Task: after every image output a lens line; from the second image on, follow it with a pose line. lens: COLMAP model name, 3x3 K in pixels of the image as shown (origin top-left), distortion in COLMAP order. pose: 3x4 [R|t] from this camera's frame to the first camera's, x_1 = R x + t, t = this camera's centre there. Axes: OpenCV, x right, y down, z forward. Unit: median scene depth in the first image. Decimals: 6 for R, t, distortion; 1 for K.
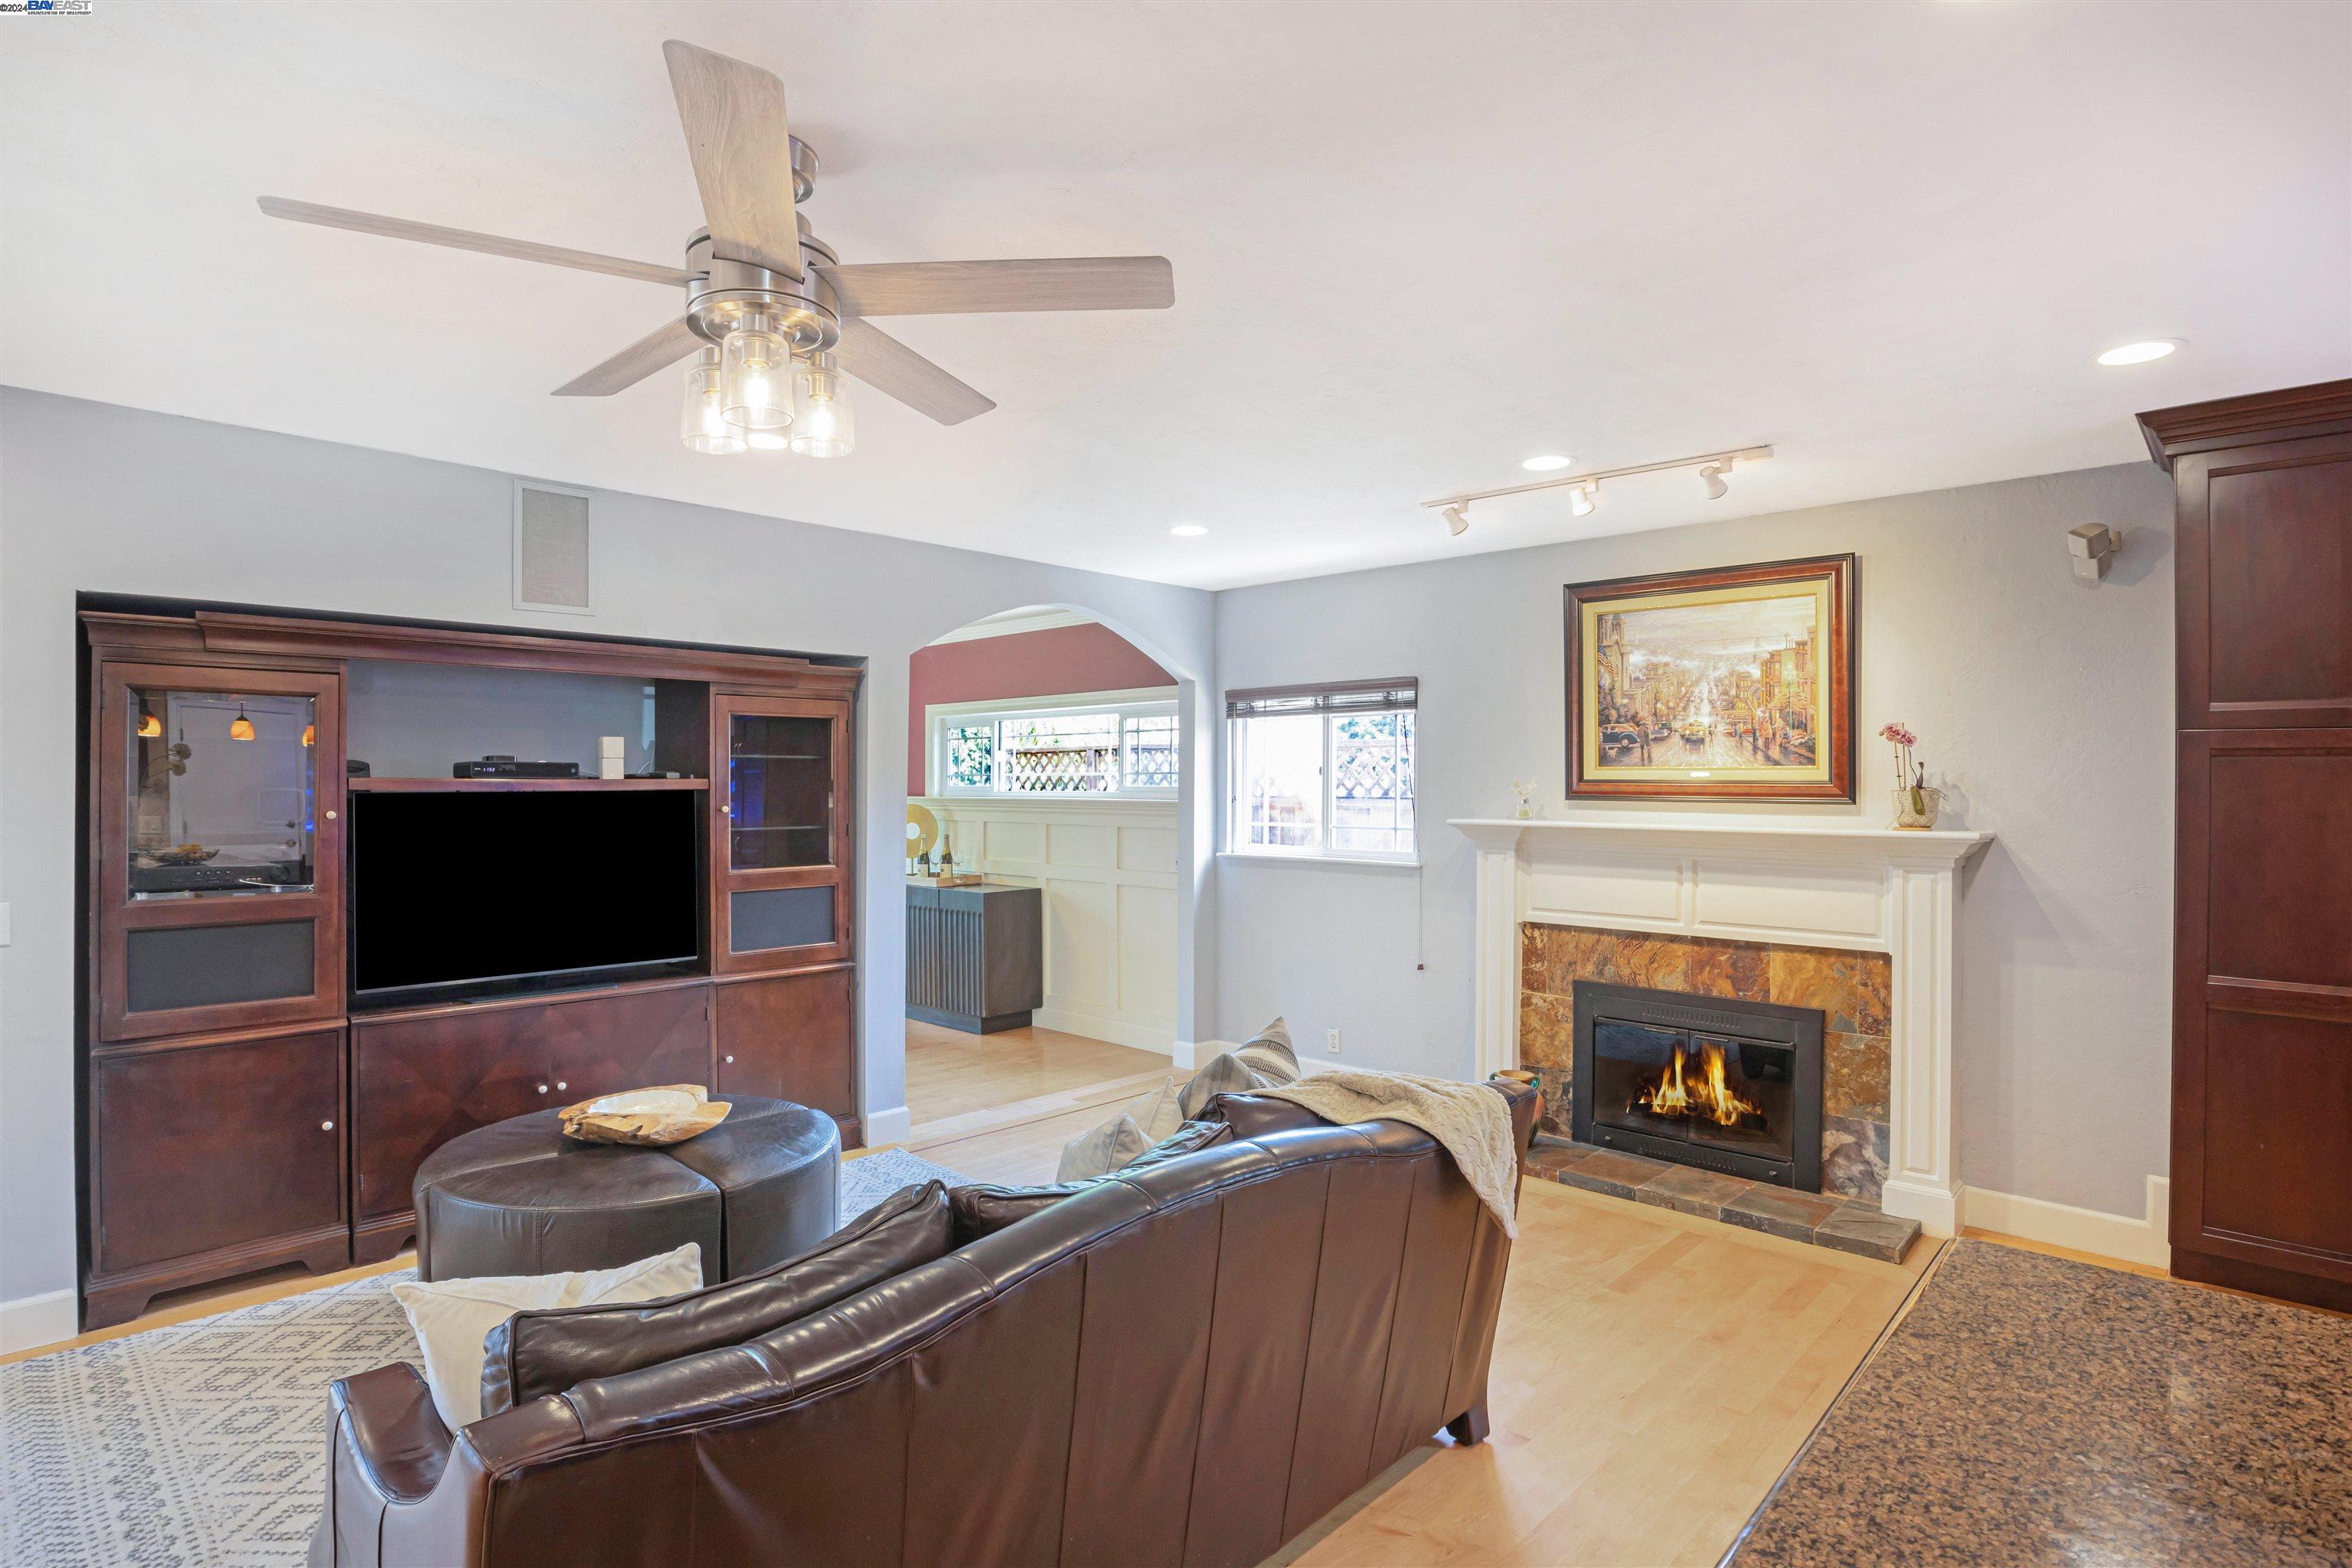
lens RADIAL K [[1207.8, 0, 1182.2], [0, 1207.8, 780.7], [0, 0, 1]] dist [-0.053504, 0.024234]
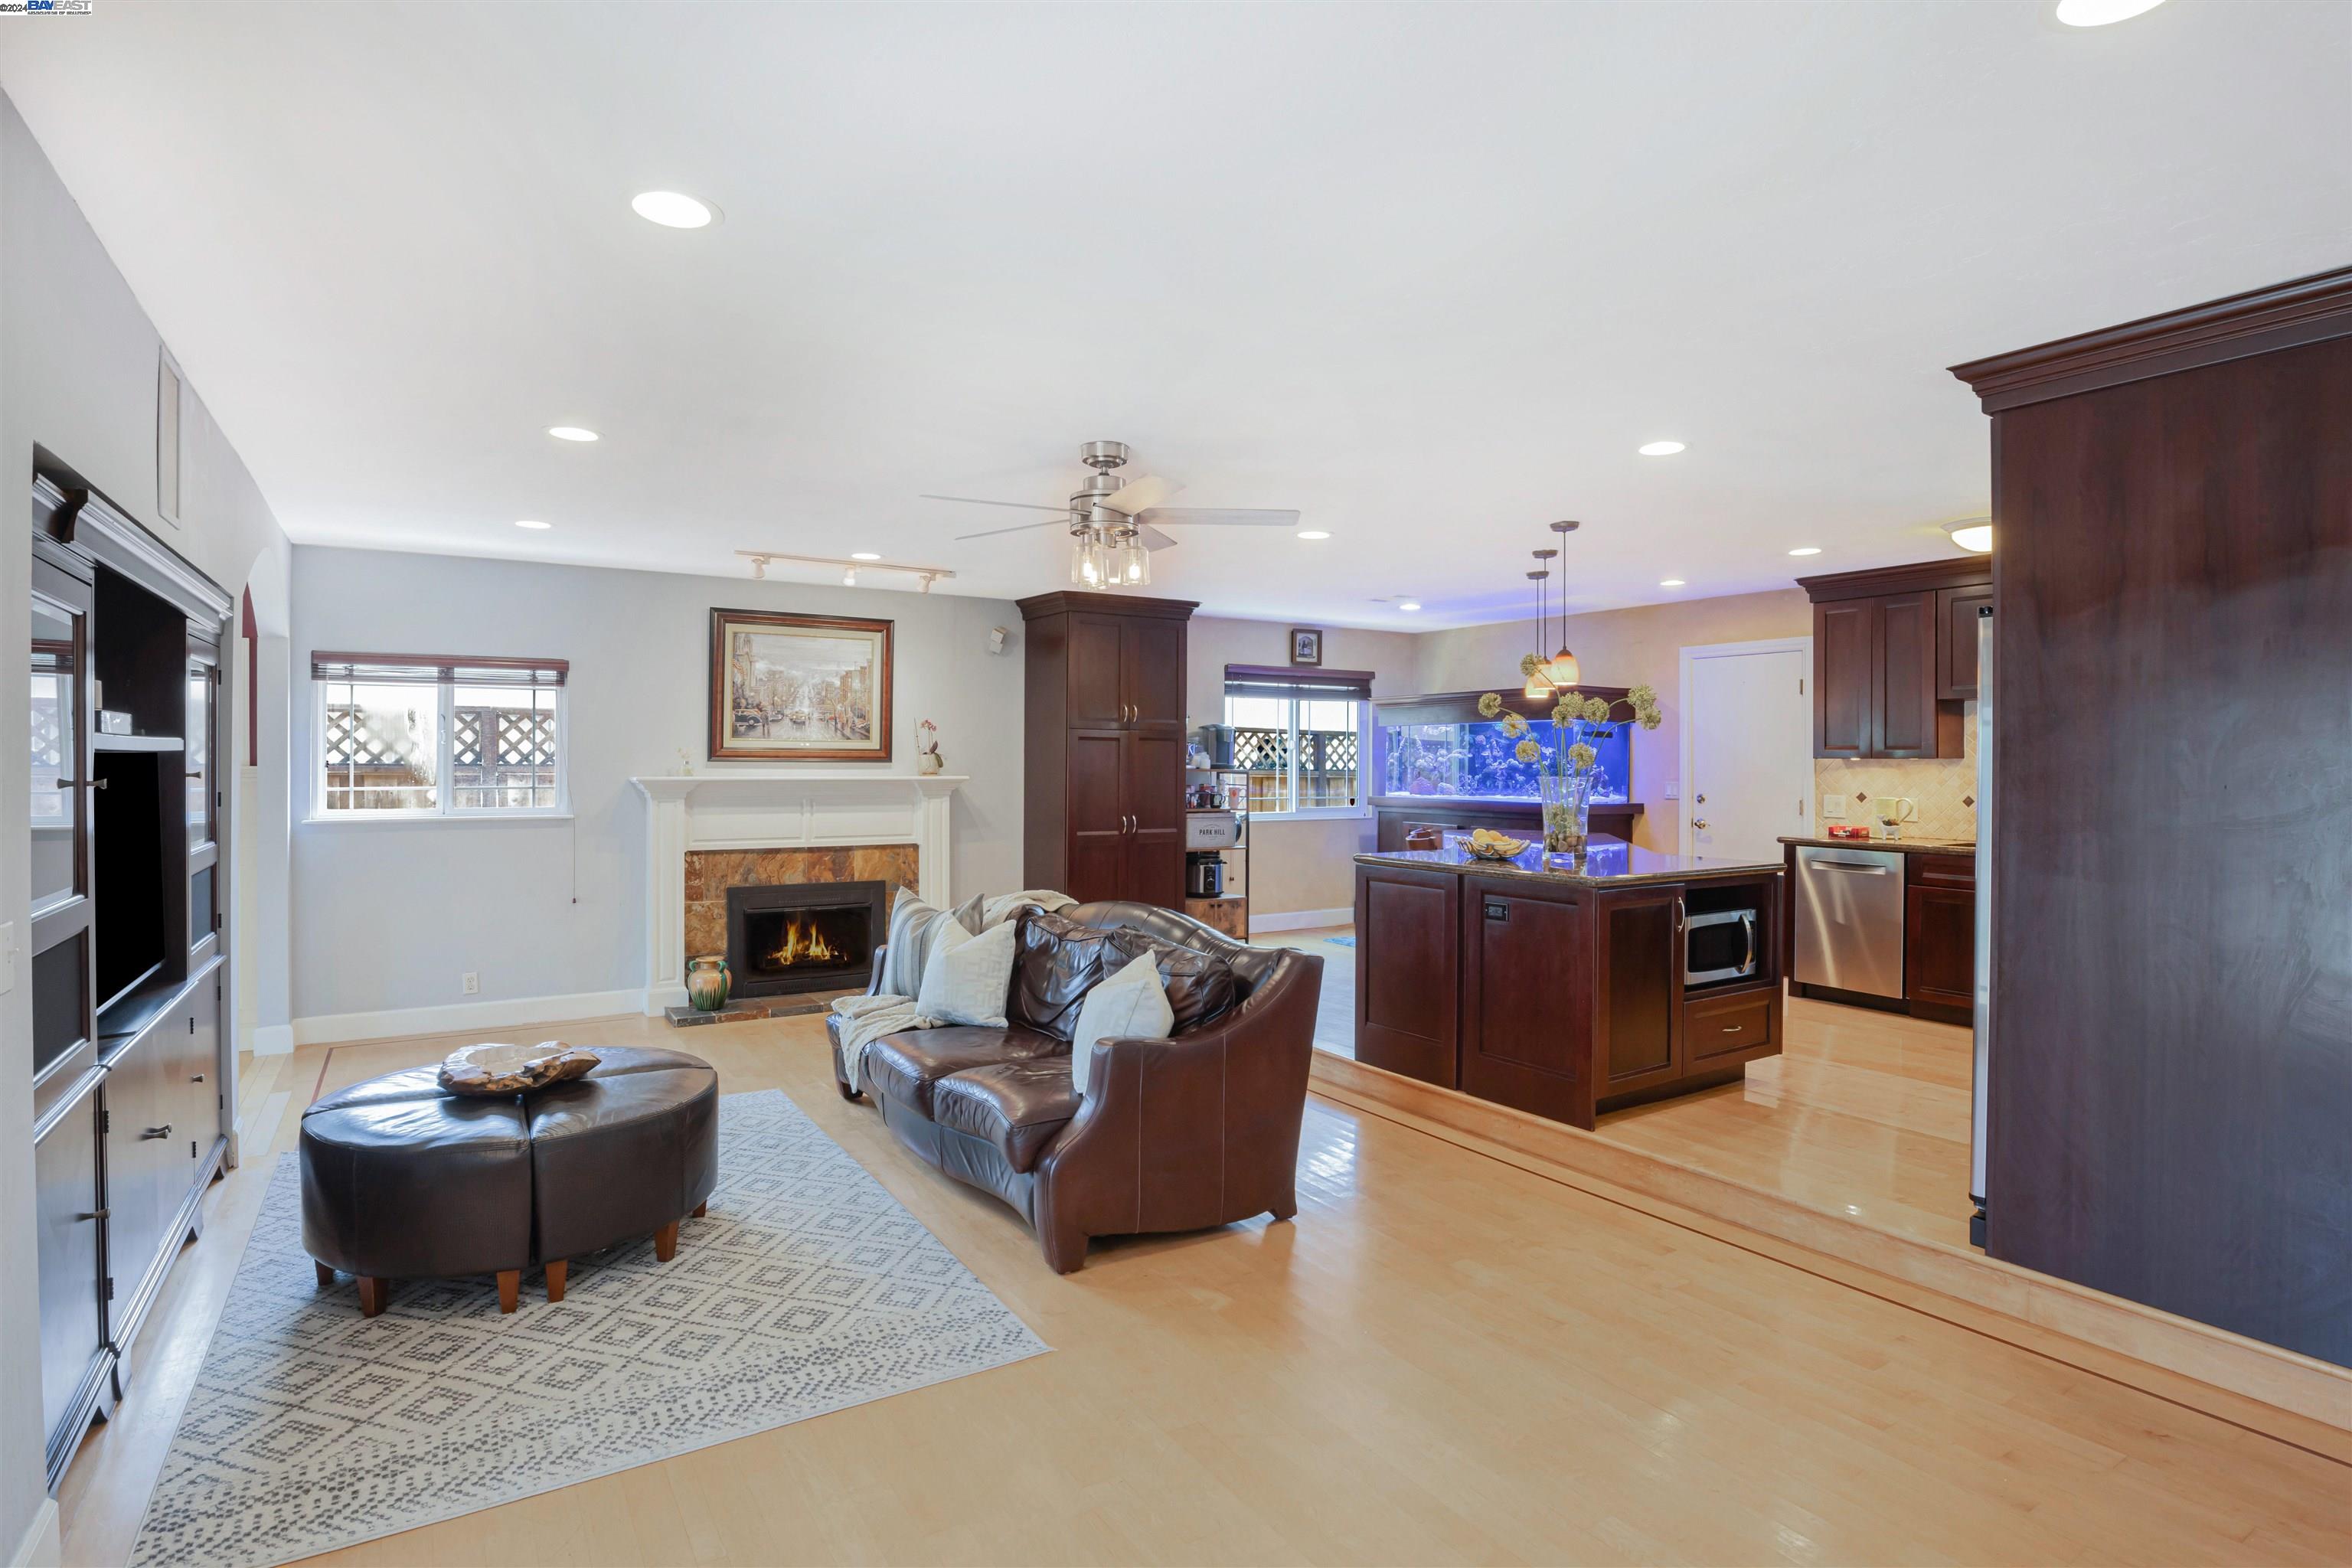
lens RADIAL K [[1191.8, 0, 1182.2], [0, 1191.8, 765.8], [0, 0, 1]] dist [-0.053222, 0.021897]
pose [[0.237248, -0.007051, 0.971424, -0.970497], [-0.006297, 0.999941, 0.008796, 0.005887], [-0.971429, -0.008204, 0.237190, 0.151207]]
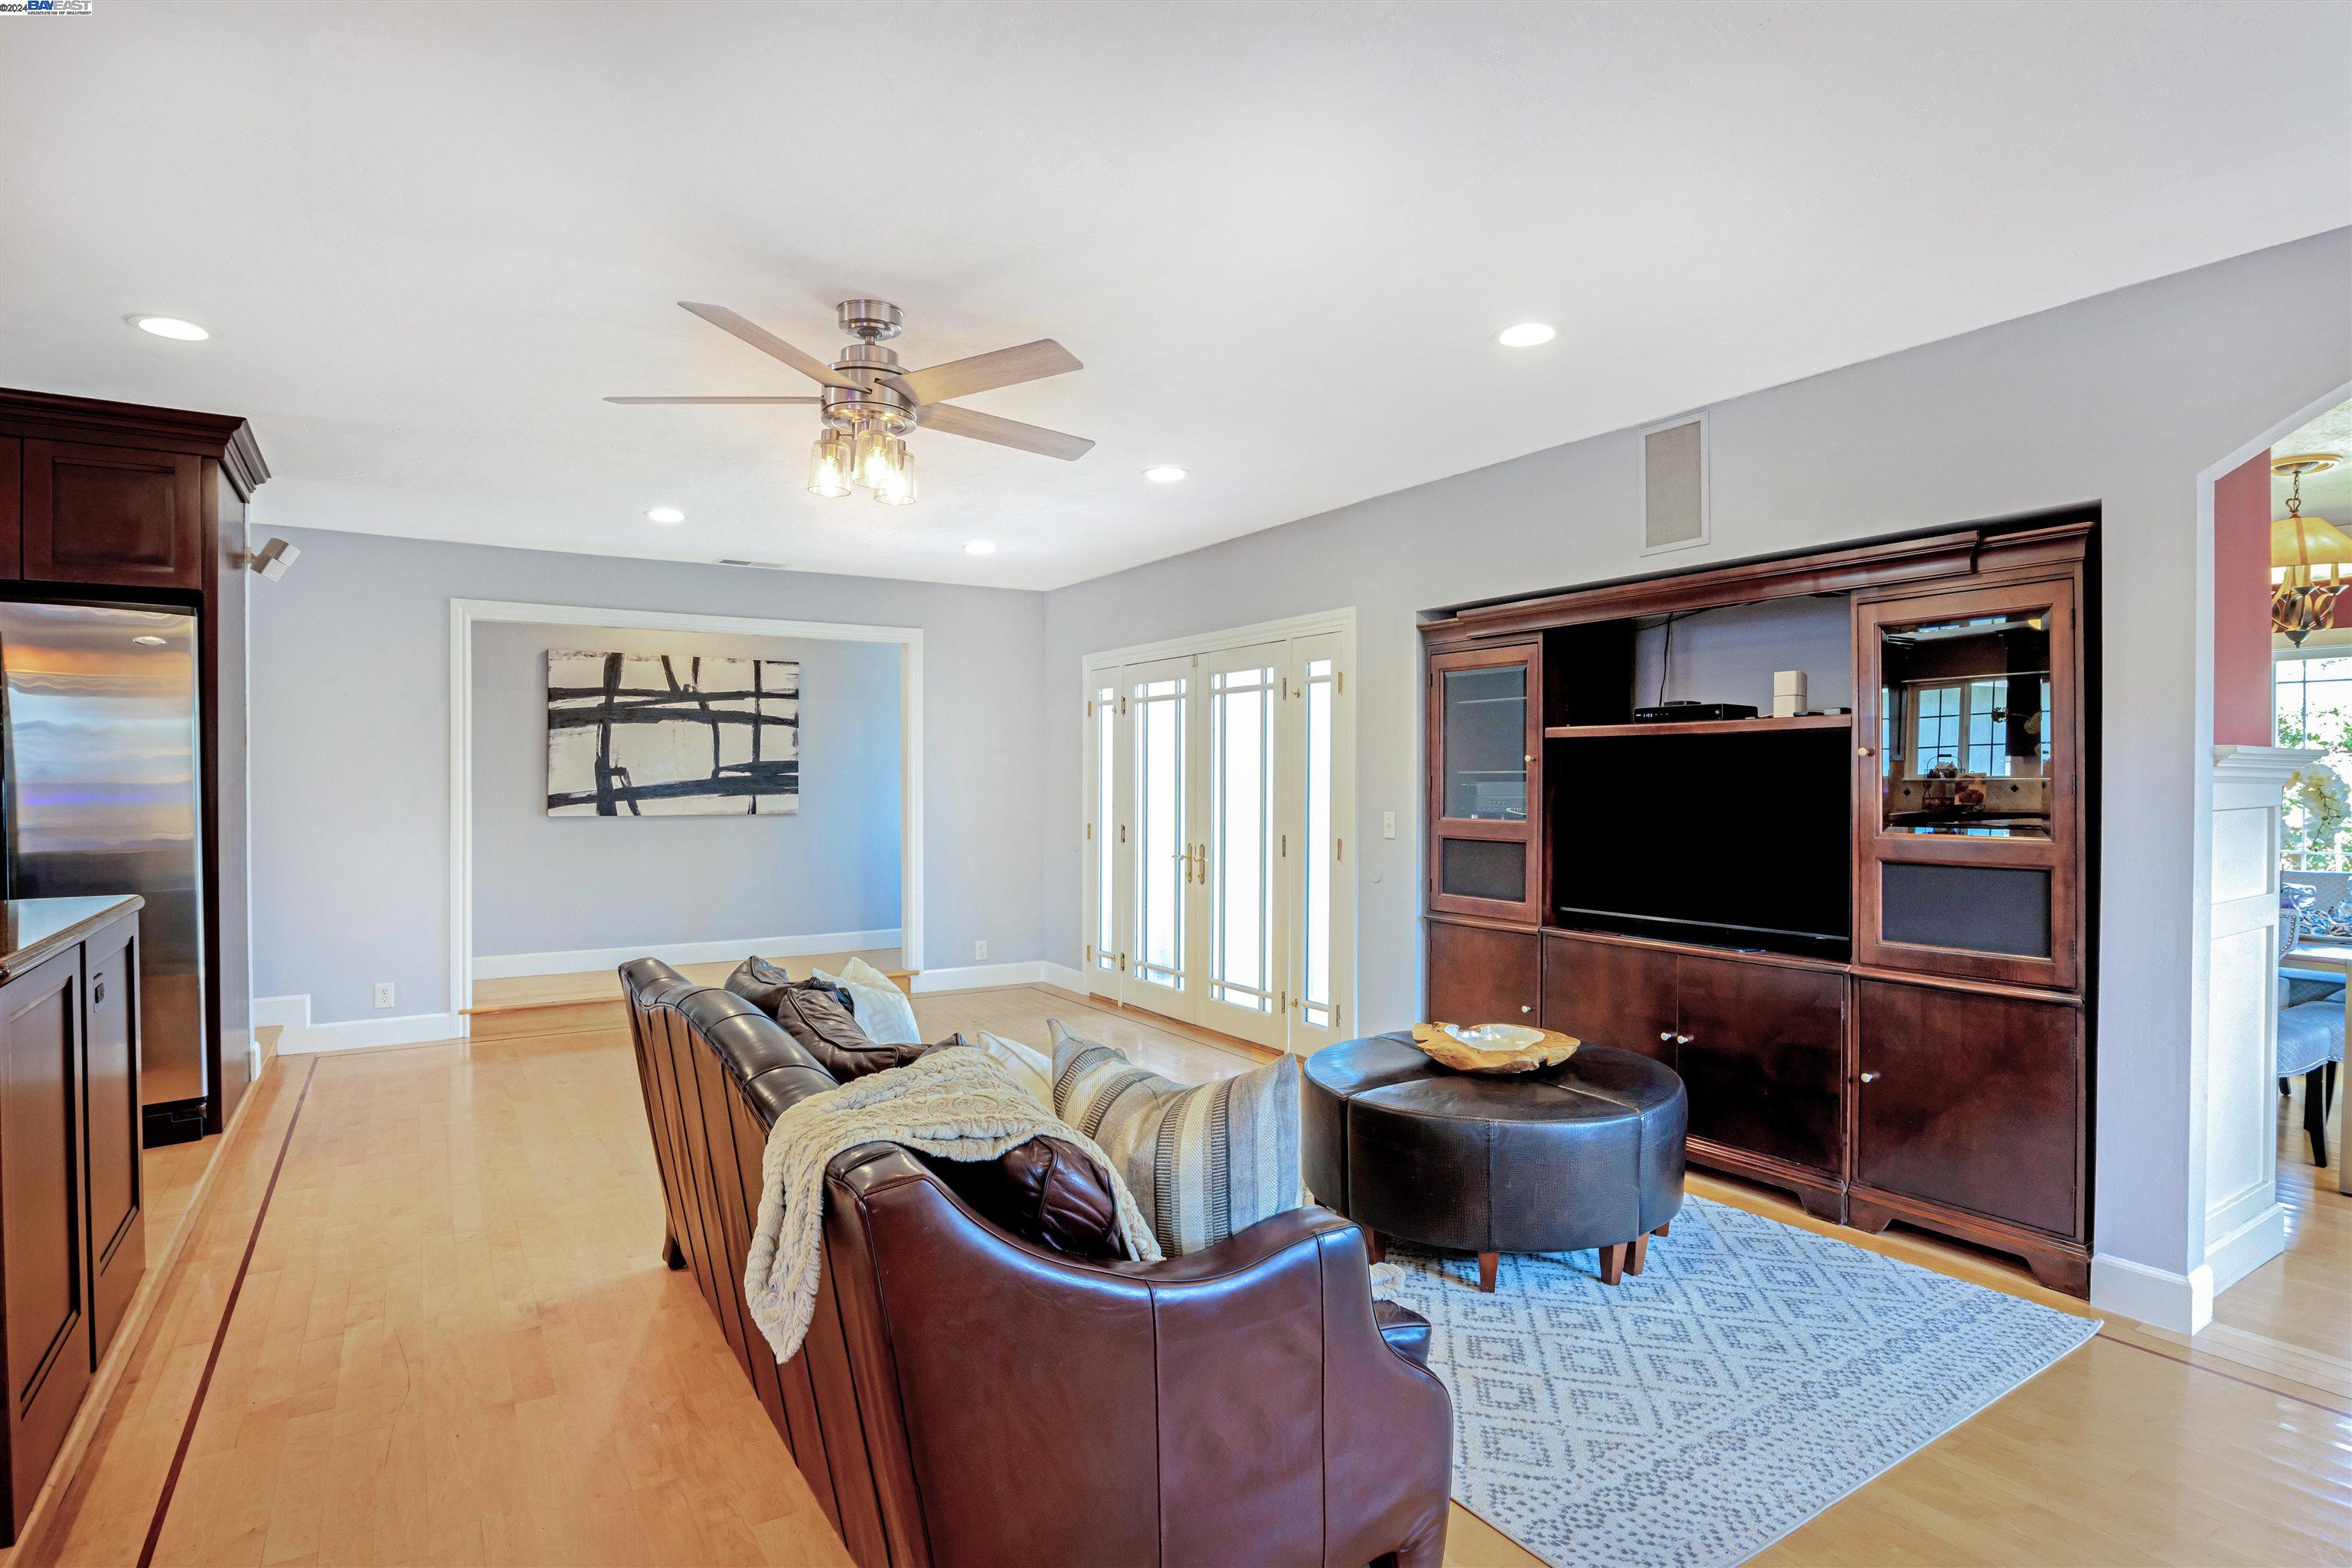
lens RADIAL K [[1207.8, 0, 1182.2], [0, 1207.8, 780.7], [0, 0, 1]] dist [-0.053504, 0.024234]
pose [[-0.242739, 0.000794, -0.970091, 0.454469], [0.002963, 0.999996, 0.000077, 0.040383], [0.970087, -0.002856, -0.242740, 0.741135]]
